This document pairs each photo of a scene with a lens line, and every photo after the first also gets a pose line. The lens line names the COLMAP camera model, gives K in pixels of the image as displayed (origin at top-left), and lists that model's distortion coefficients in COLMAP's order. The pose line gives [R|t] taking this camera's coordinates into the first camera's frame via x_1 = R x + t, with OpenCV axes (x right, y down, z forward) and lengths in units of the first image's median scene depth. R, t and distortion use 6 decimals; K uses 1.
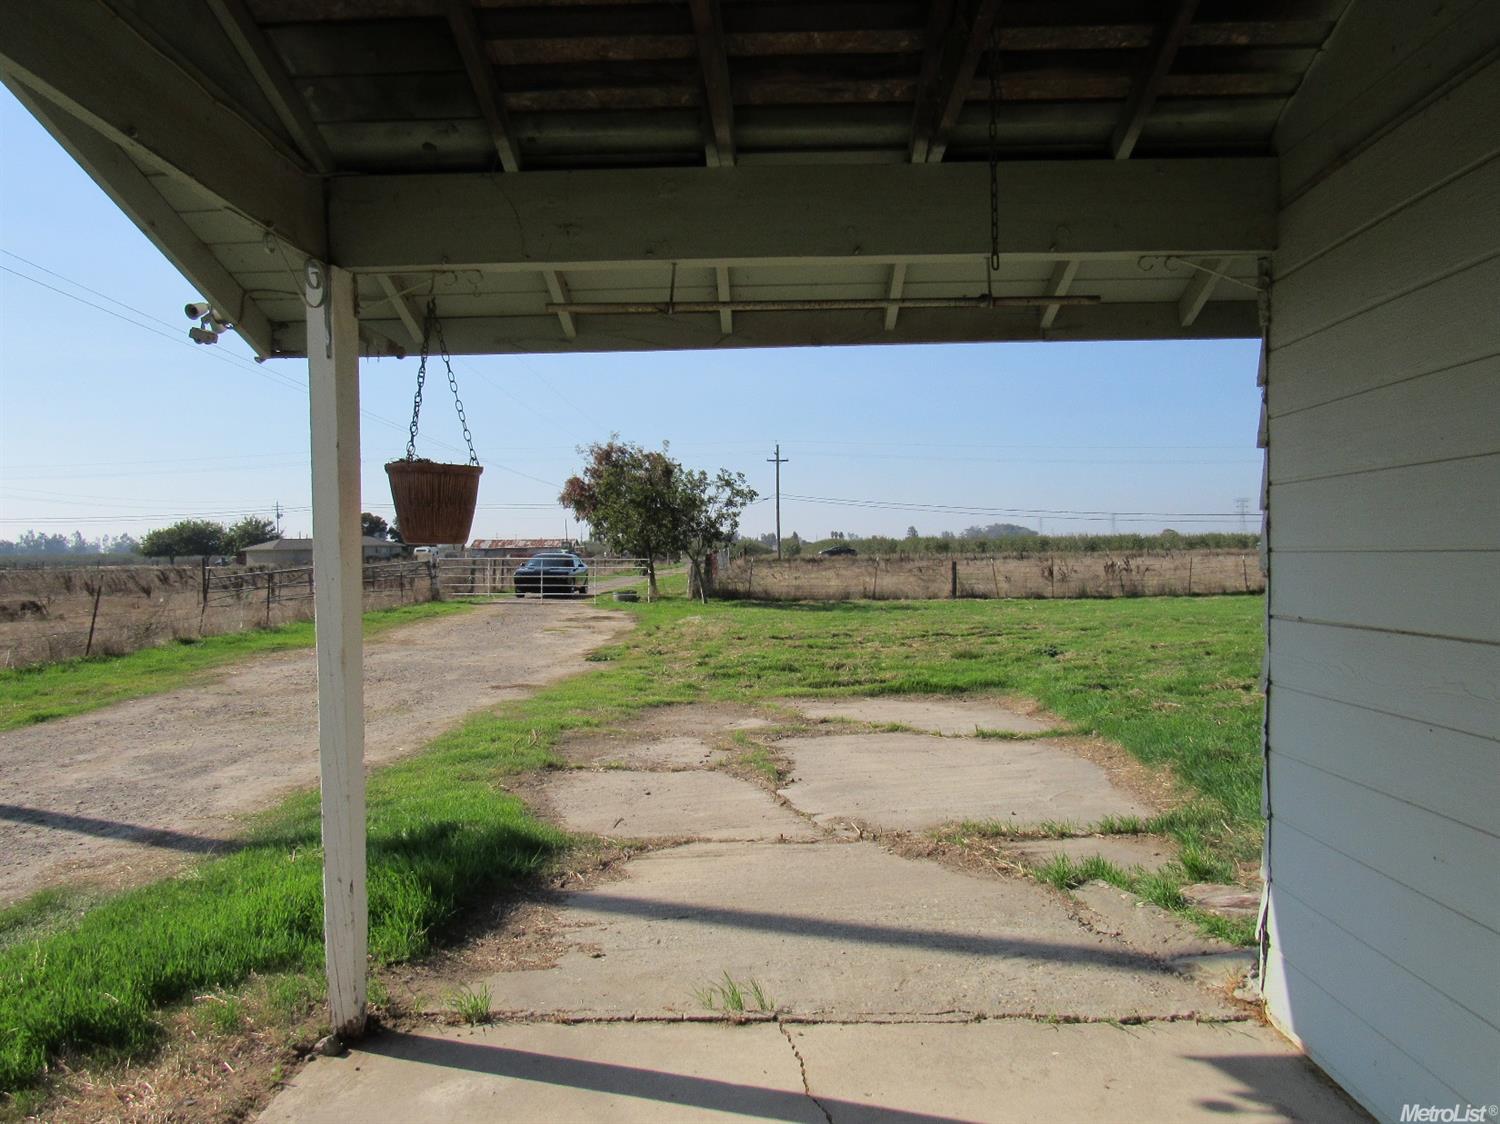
lens RADIAL K [[1075.6, 0, 750.0], [0, 1075.6, 562.0], [0, 0, 1]] dist [-0.028800, 0.008209]
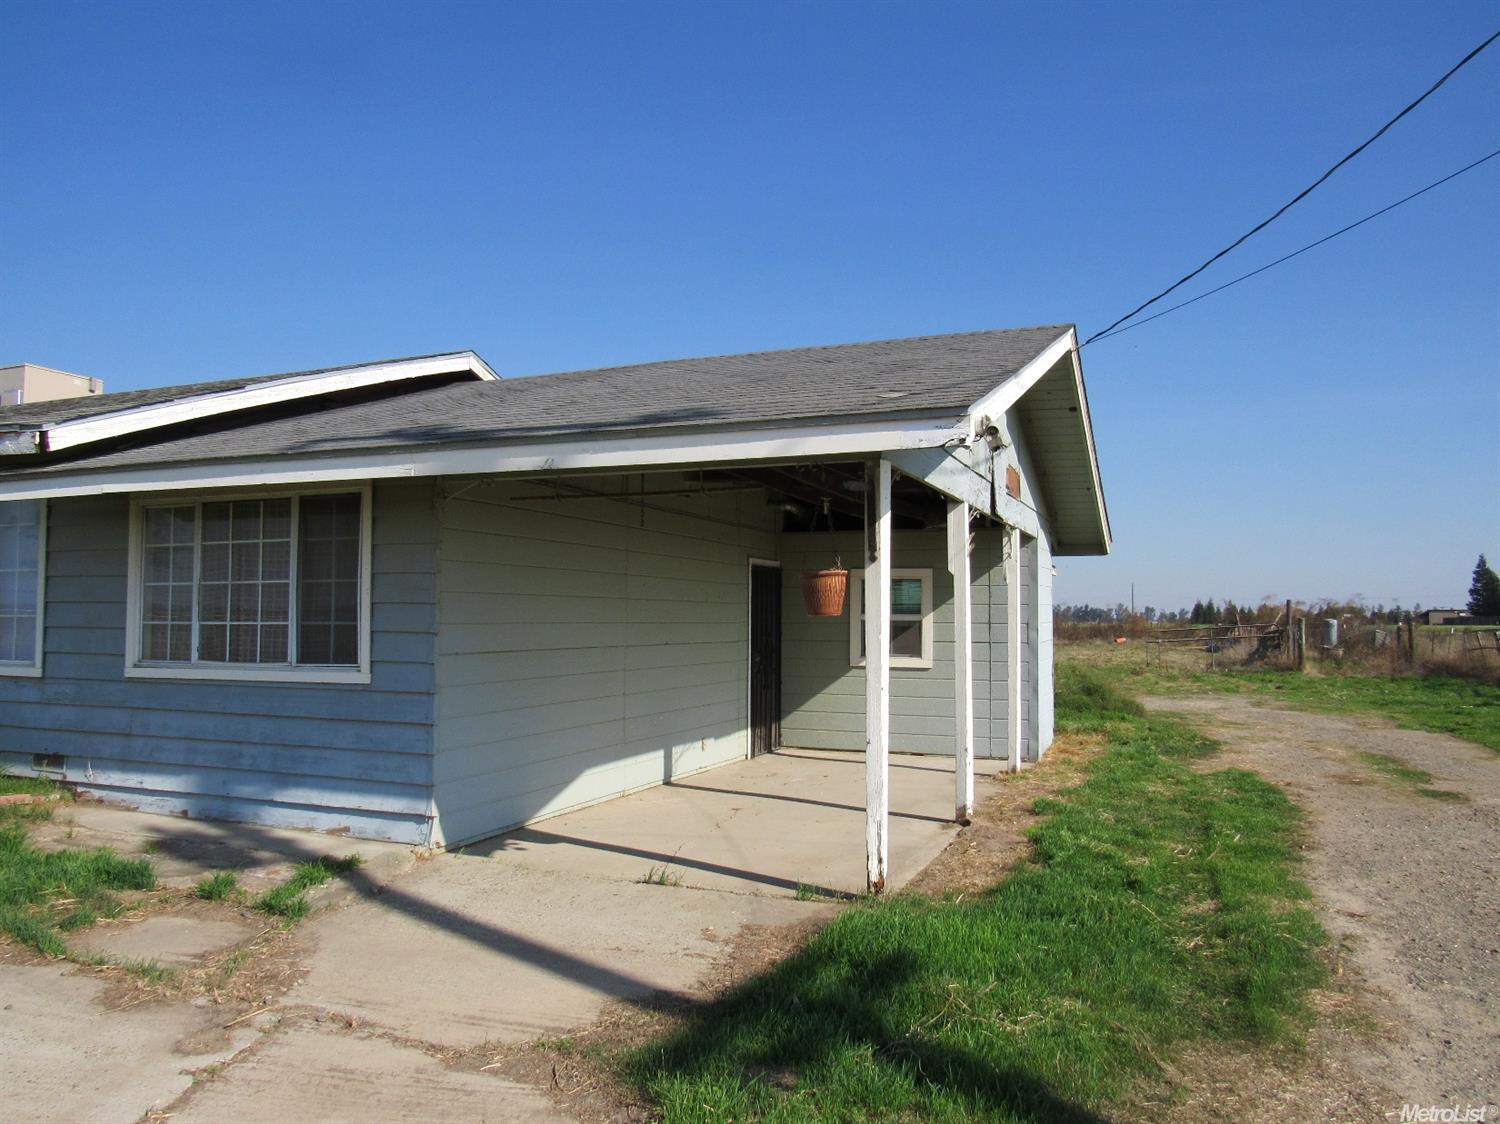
lens RADIAL K [[1075.6, 0, 750.0], [0, 1075.6, 562.0], [0, 0, 1]] dist [-0.028800, 0.008209]
pose [[-0.933121, 0.028342, 0.358443, -0.503060], [0.010403, 0.998599, -0.051878, -0.010742], [-0.359411, -0.044680, -0.932109, 1.657954]]
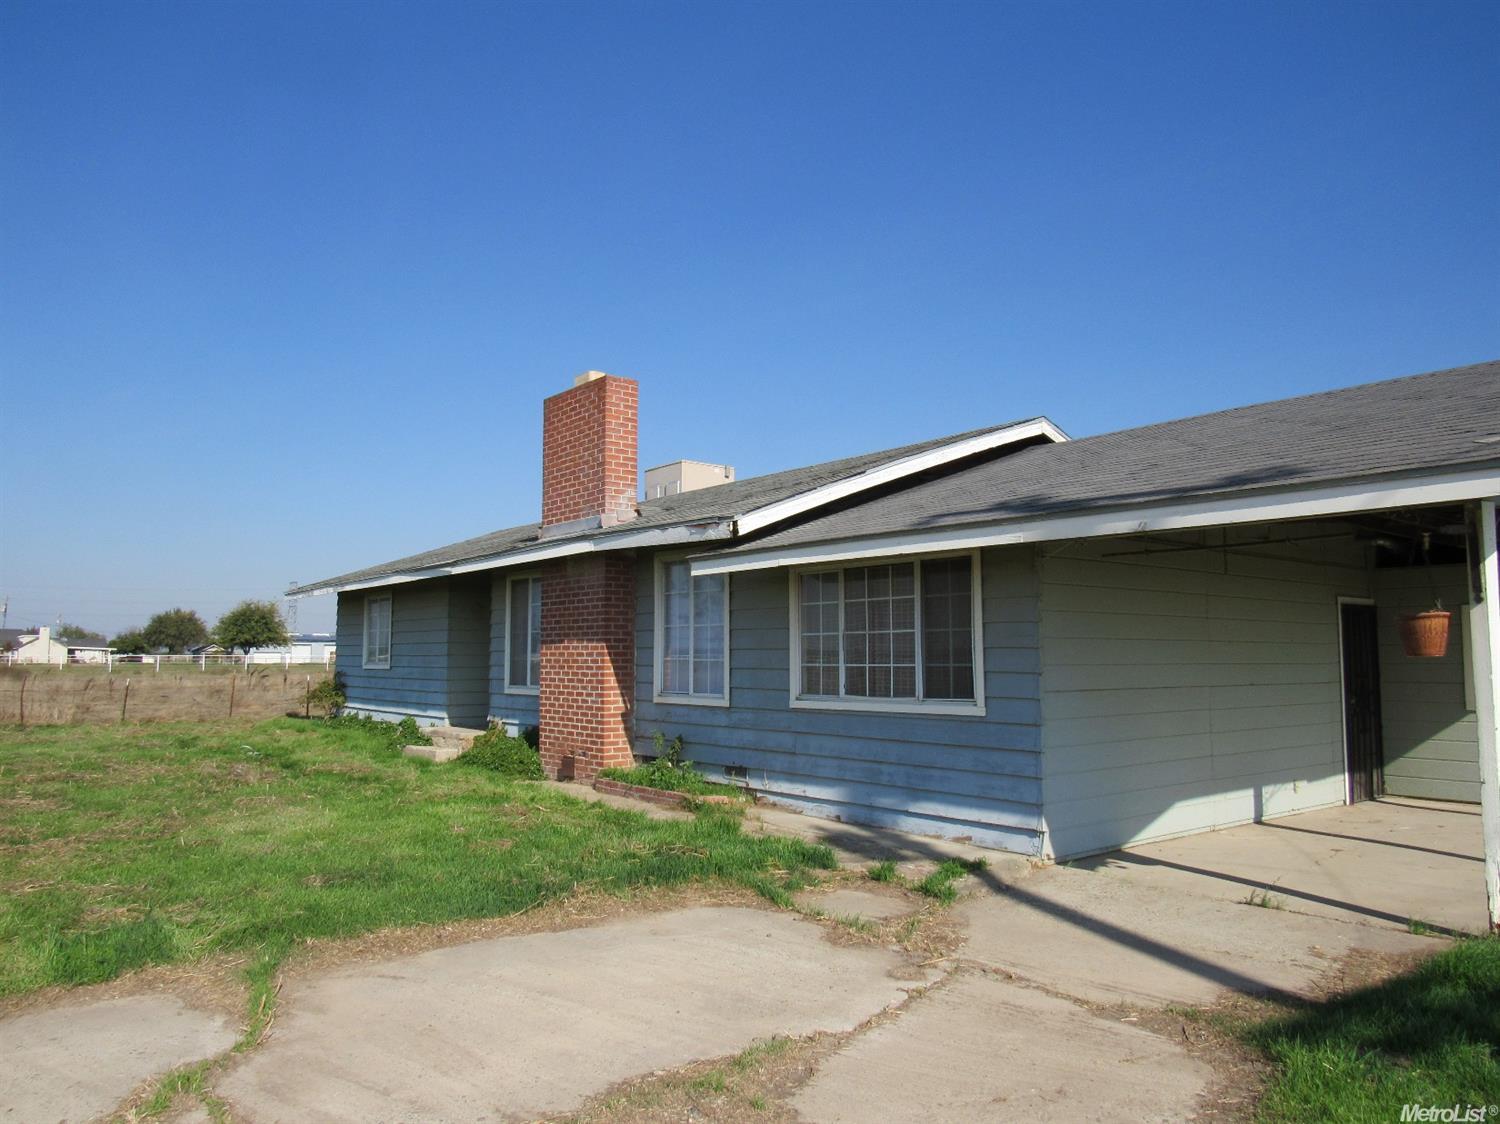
lens RADIAL K [[1075.6, 0, 750.0], [0, 1075.6, 562.0], [0, 0, 1]] dist [-0.028800, 0.008209]
pose [[-0.644627, 0.080854, 0.760210, -0.577964], [0.011708, 0.995319, -0.095932, -0.011946], [-0.764408, -0.052940, -0.642556, 1.868000]]
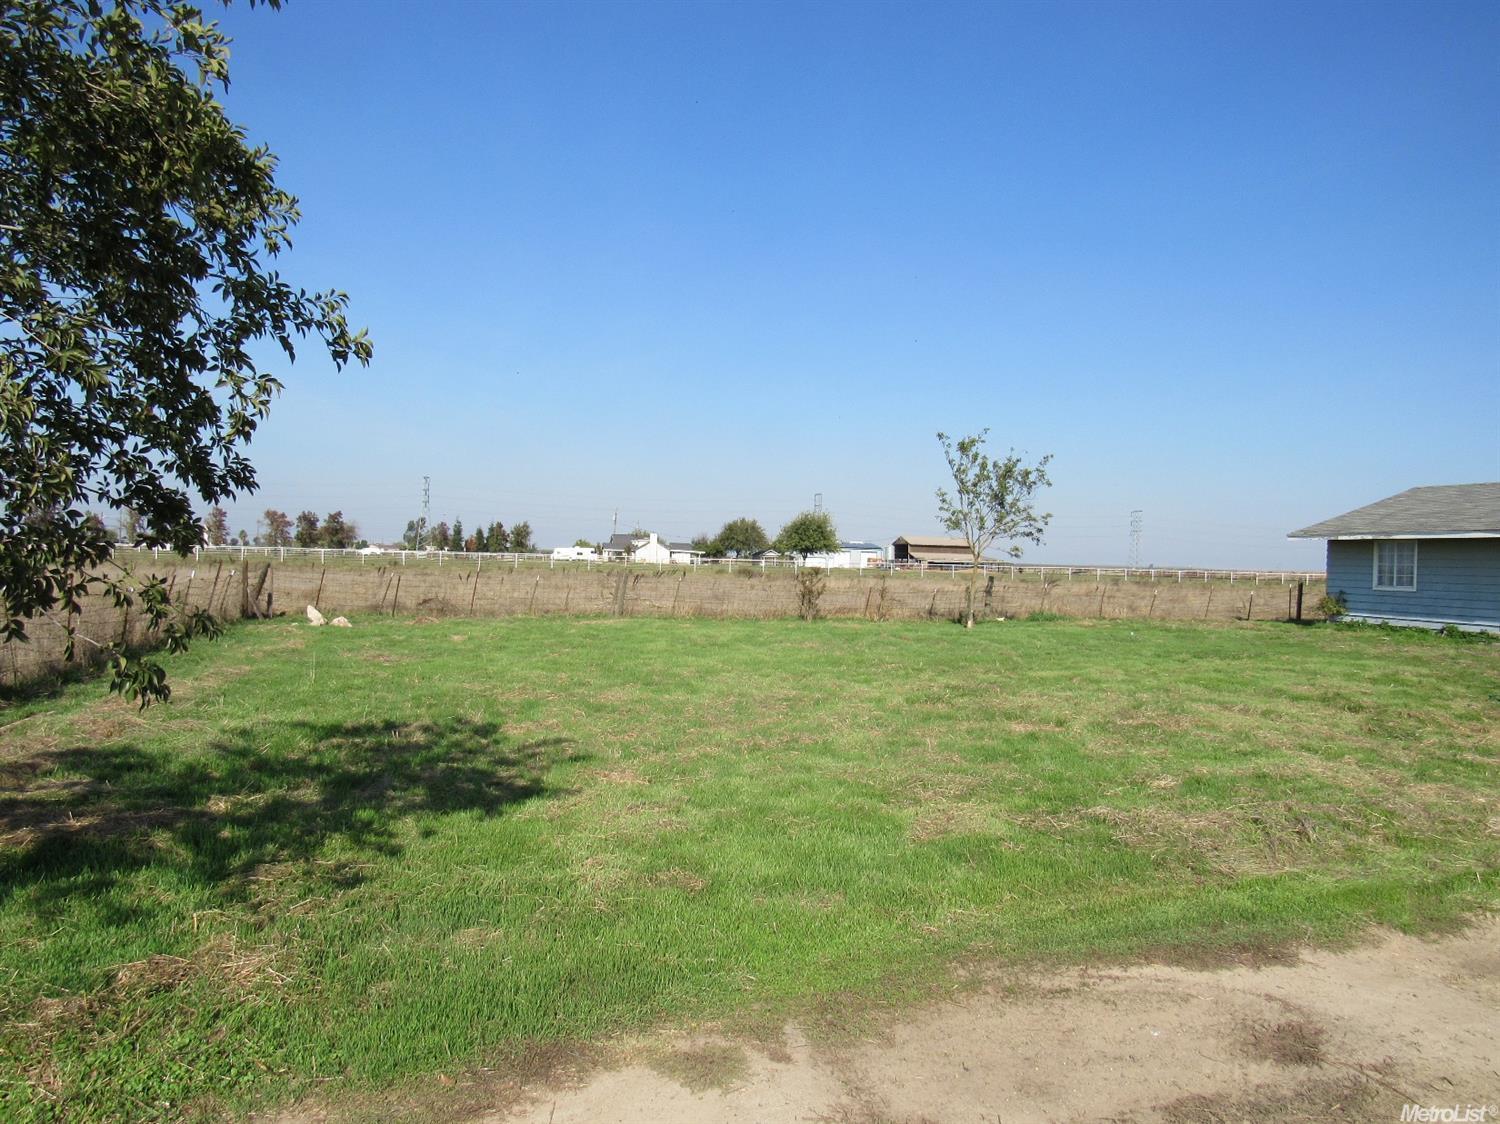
lens RADIAL K [[1075.6, 0, 750.0], [0, 1075.6, 562.0], [0, 0, 1]] dist [-0.028800, 0.008209]
pose [[-0.280460, 0.003043, 0.959861, -1.141730], [-0.018500, 0.999792, -0.008575, -0.050743], [-0.959687, -0.020162, -0.280346, 4.901060]]
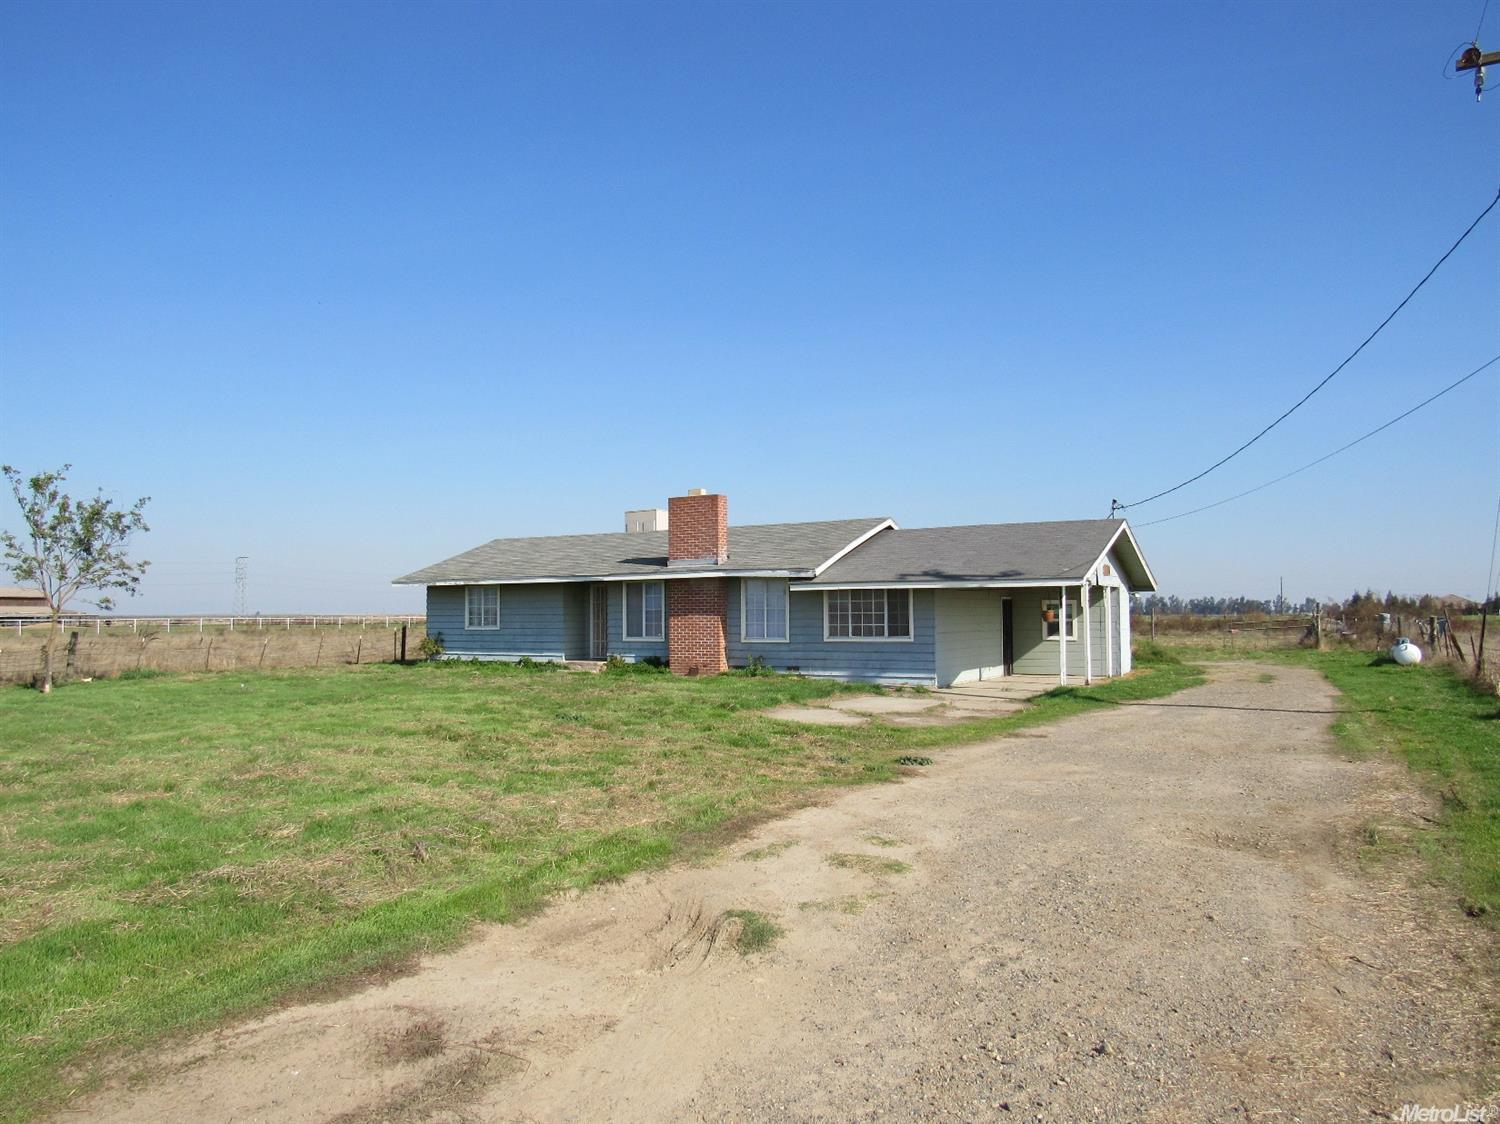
lens RADIAL K [[1075.6, 0, 750.0], [0, 1075.6, 562.0], [0, 0, 1]] dist [-0.028800, 0.008209]
pose [[-0.878707, 0.042615, 0.475455, -1.183109], [0.020928, 0.998489, -0.050816, -0.056437], [-0.476902, -0.034702, -0.878271, 4.956661]]
